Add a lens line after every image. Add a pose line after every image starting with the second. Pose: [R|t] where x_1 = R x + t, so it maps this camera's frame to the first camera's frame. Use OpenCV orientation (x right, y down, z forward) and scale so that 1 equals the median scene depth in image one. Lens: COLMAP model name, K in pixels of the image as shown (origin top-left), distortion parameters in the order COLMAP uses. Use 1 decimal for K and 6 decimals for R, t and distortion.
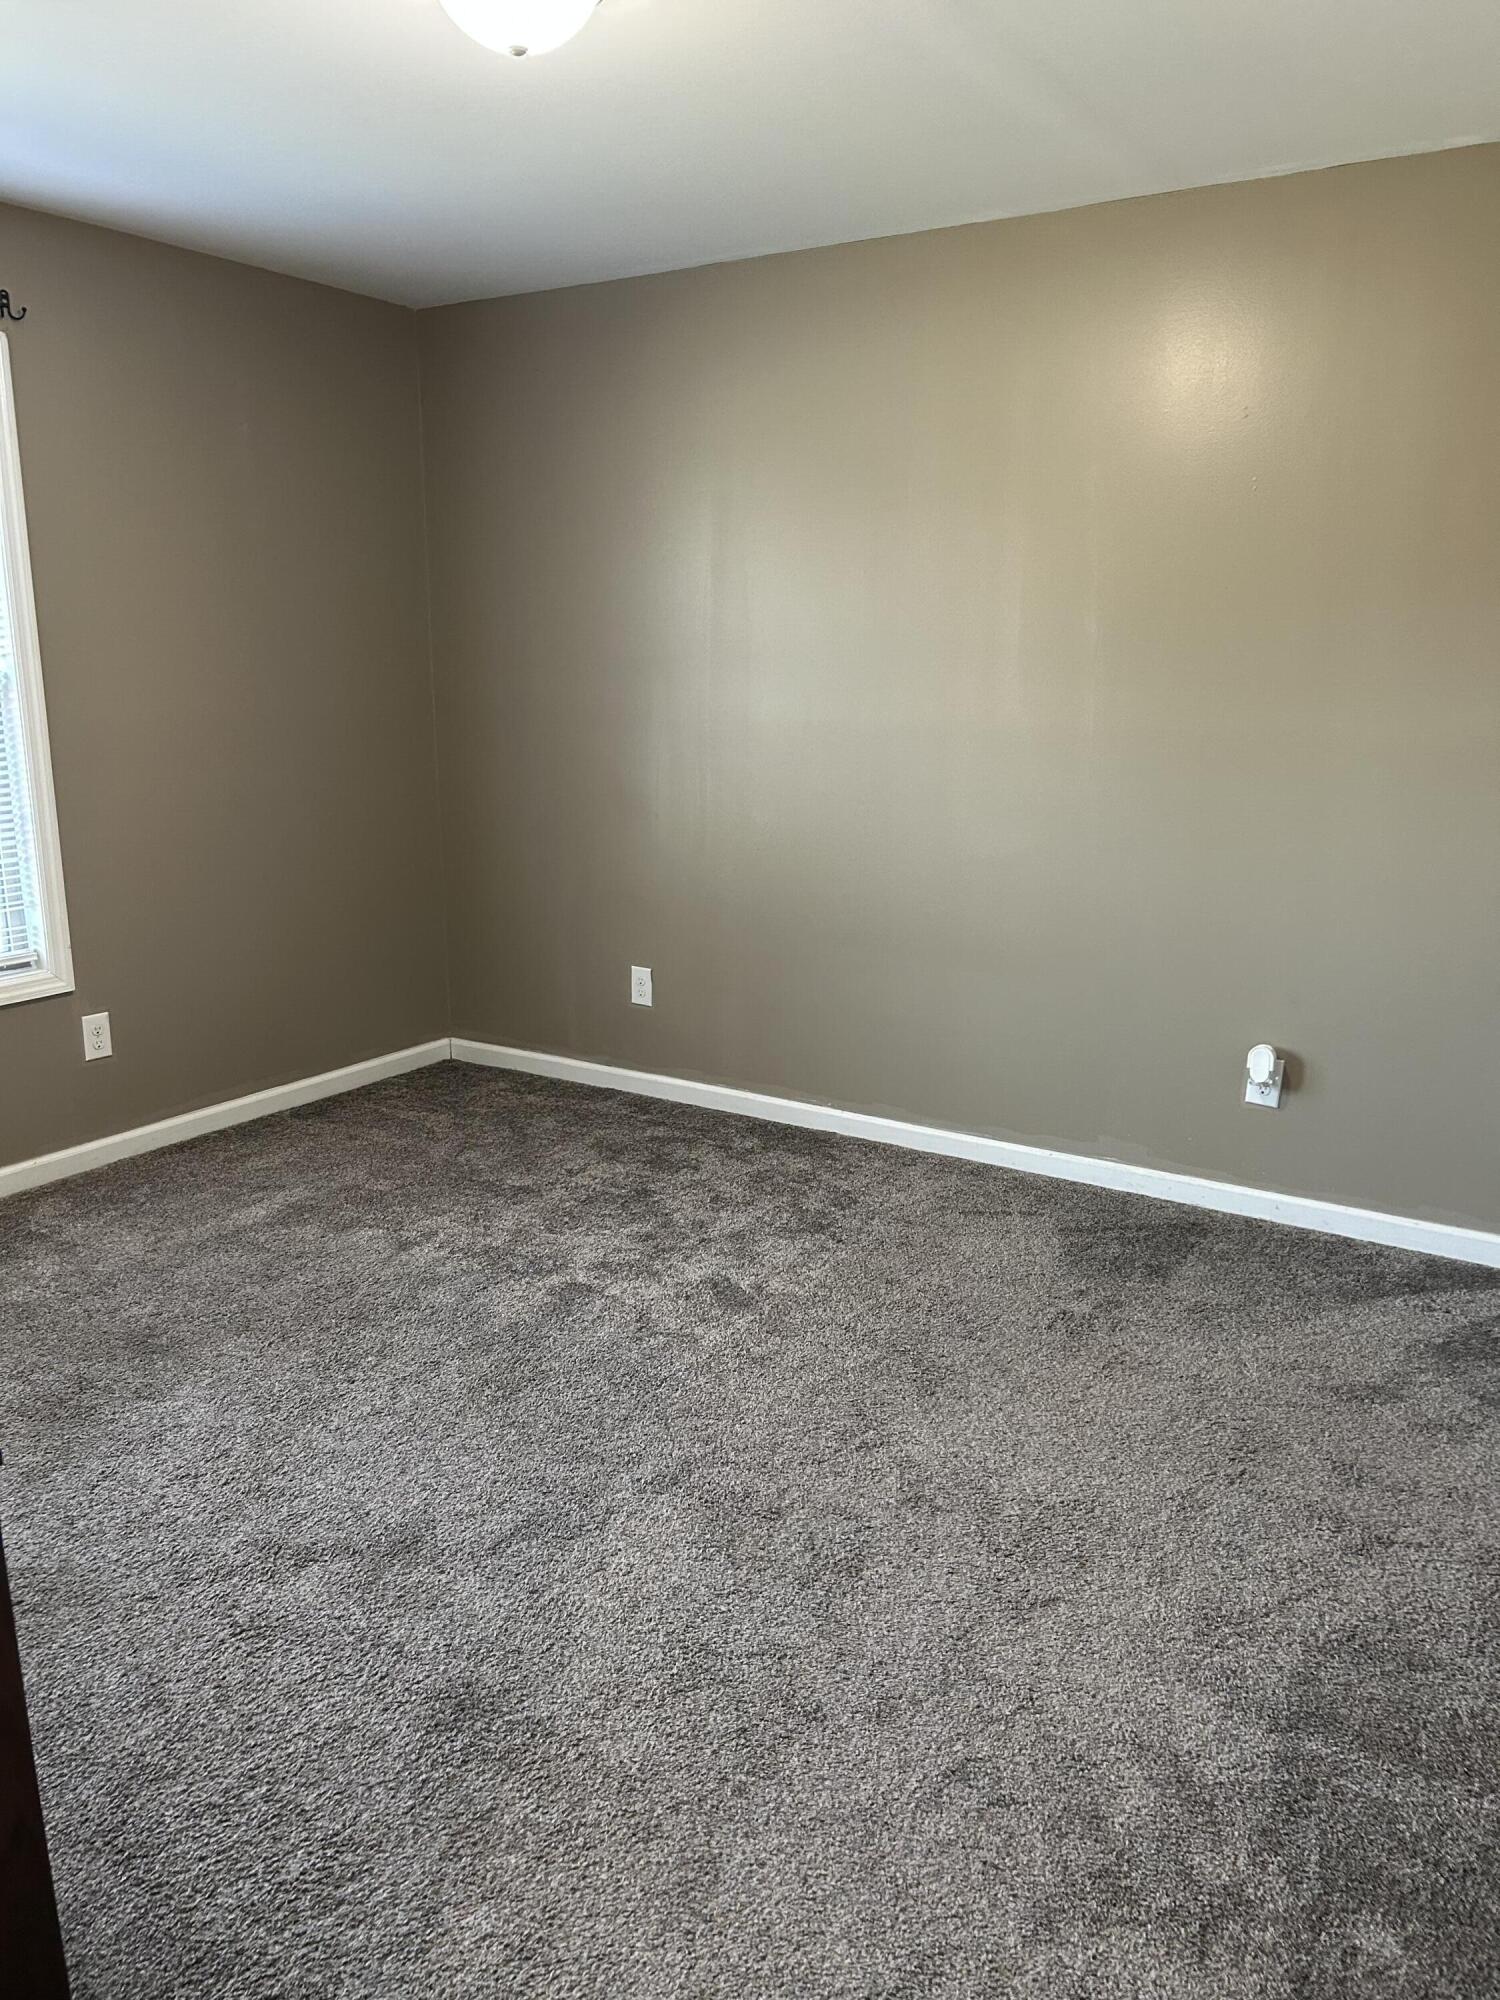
lens RADIAL K [[1510.2, 0, 744.6], [0, 1510.2, 1000.6], [0, 0, 1]] dist [0.042800, -0.038951]
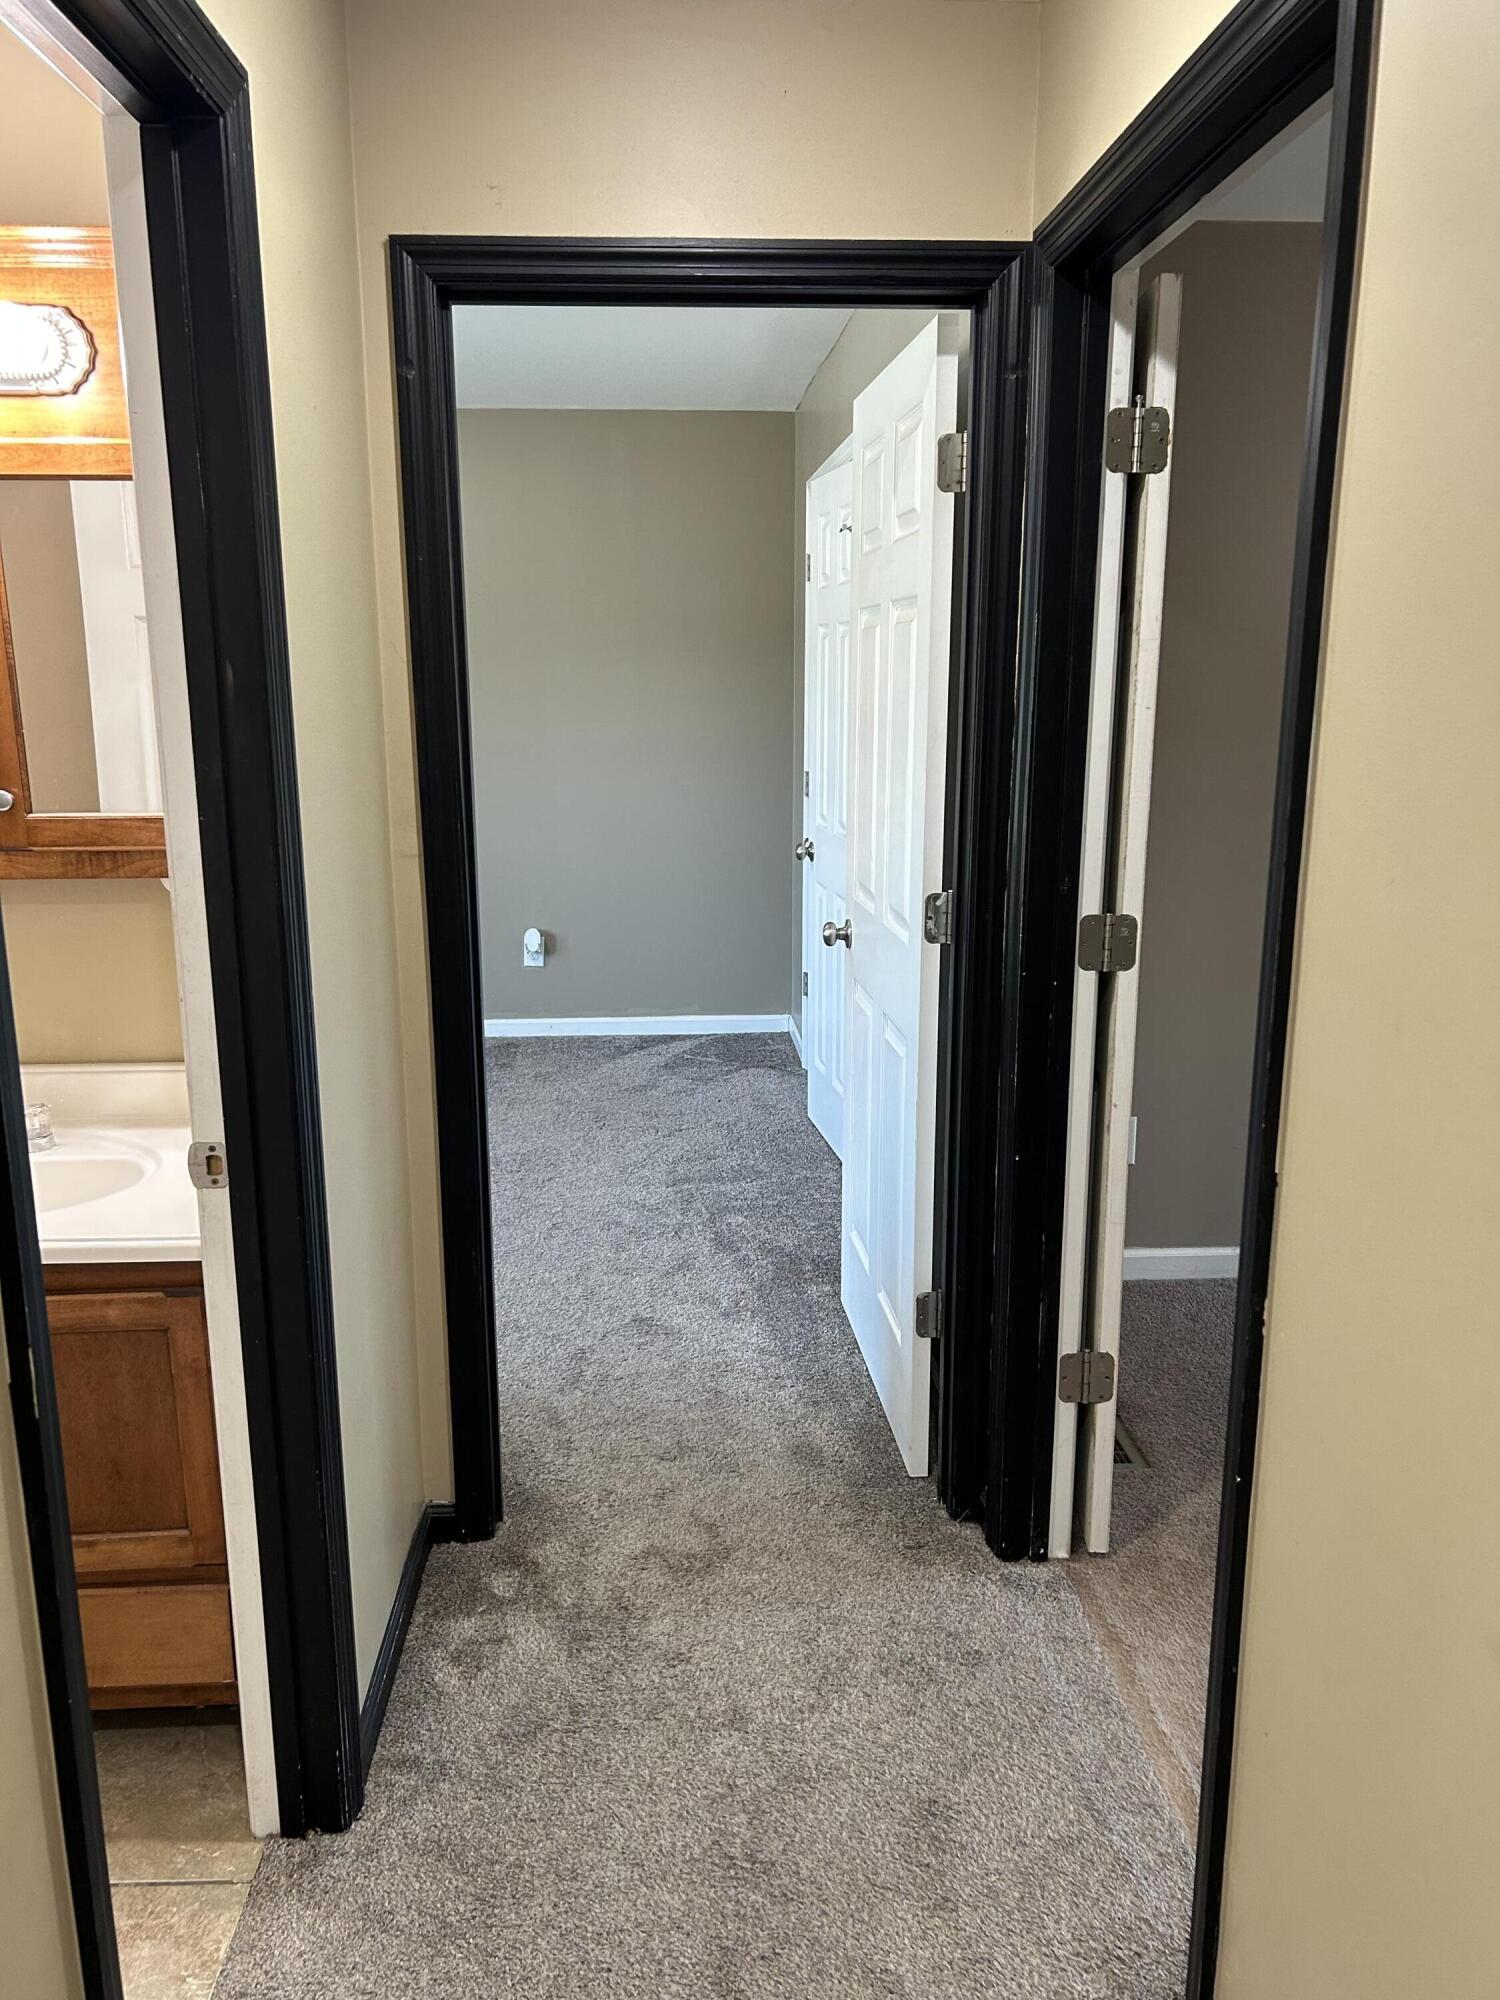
lens RADIAL K [[1510.2, 0, 751.7], [0, 1510.2, 1004.7], [0, 0, 1]] dist [0.042800, -0.038951]
pose [[0.804670, -0.136636, 0.577785, -0.548089], [0.137253, 0.989608, 0.042875, 0.094120], [-0.577639, 0.044803, 0.815062, -0.608223]]
